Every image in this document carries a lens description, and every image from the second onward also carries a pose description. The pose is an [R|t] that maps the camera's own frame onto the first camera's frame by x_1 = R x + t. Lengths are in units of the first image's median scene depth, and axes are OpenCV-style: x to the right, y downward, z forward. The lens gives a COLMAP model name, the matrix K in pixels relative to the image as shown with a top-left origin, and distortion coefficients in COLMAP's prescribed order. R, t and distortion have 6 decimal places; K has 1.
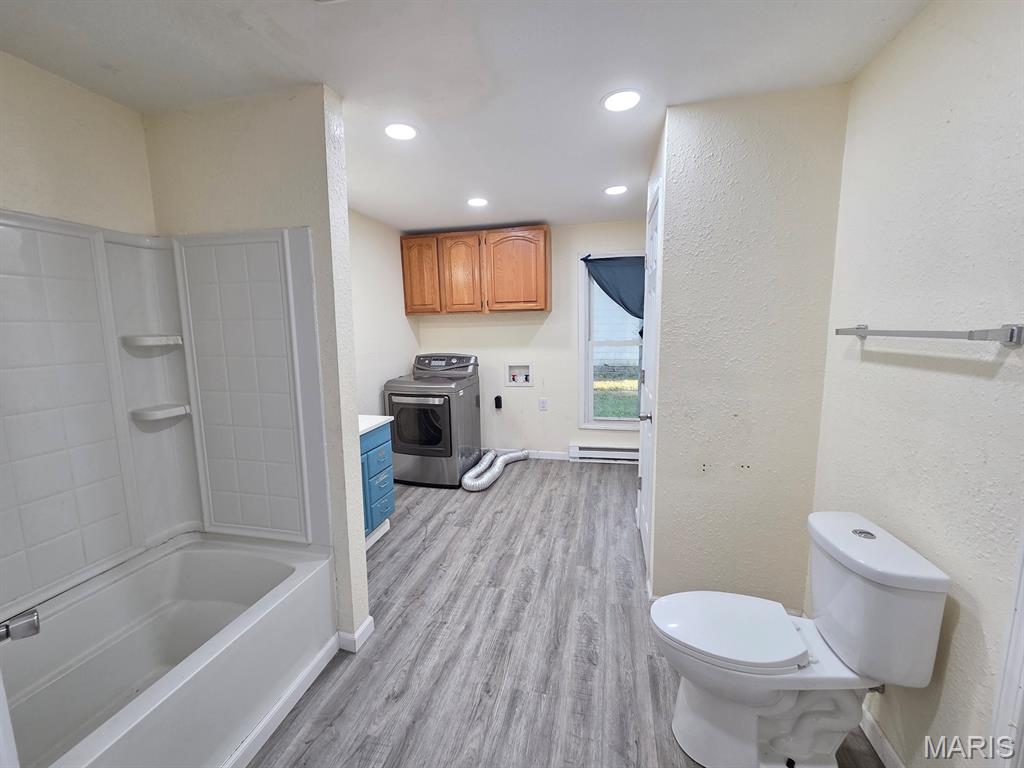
lens RADIAL K [[415.7, 0, 504.3], [0, 415.7, 381.0], [0, 0, 1]] dist [0.001365, -0.000203]
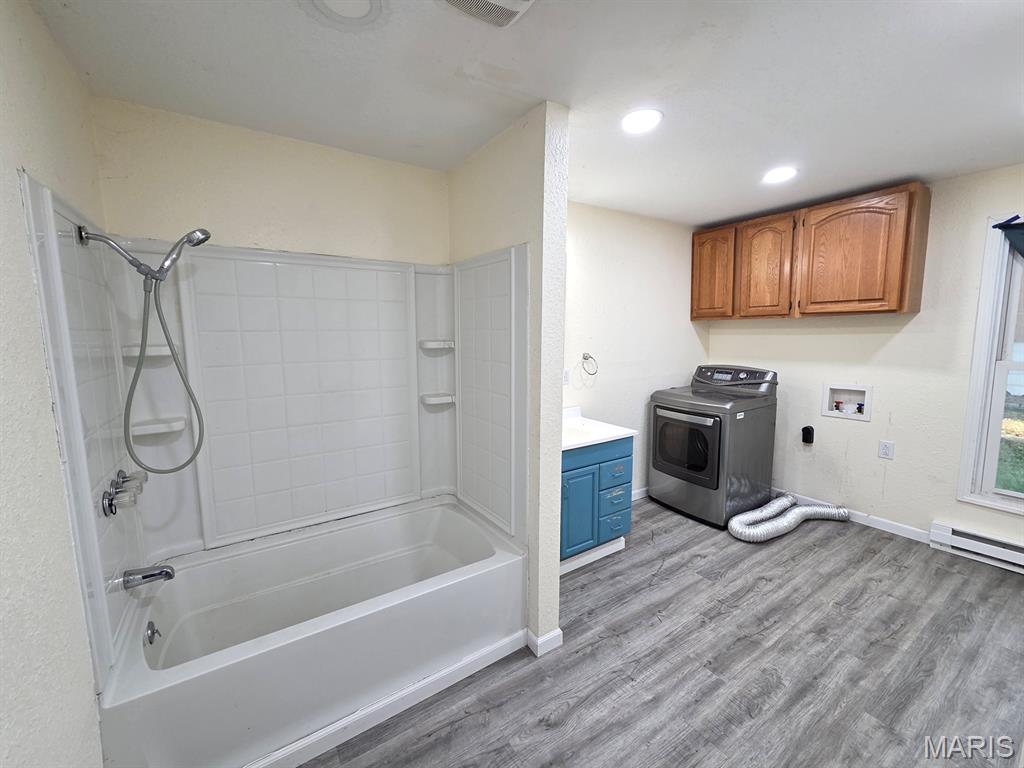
lens RADIAL K [[415.7, 0, 504.2], [0, 415.7, 382.2], [0, 0, 1]] dist [0.001365, -0.000203]
pose [[0.729031, 0.094519, -0.677923, 0.147362], [-0.096289, 0.994733, 0.035142, -0.030067], [0.677674, 0.039656, 0.734292, 0.121373]]
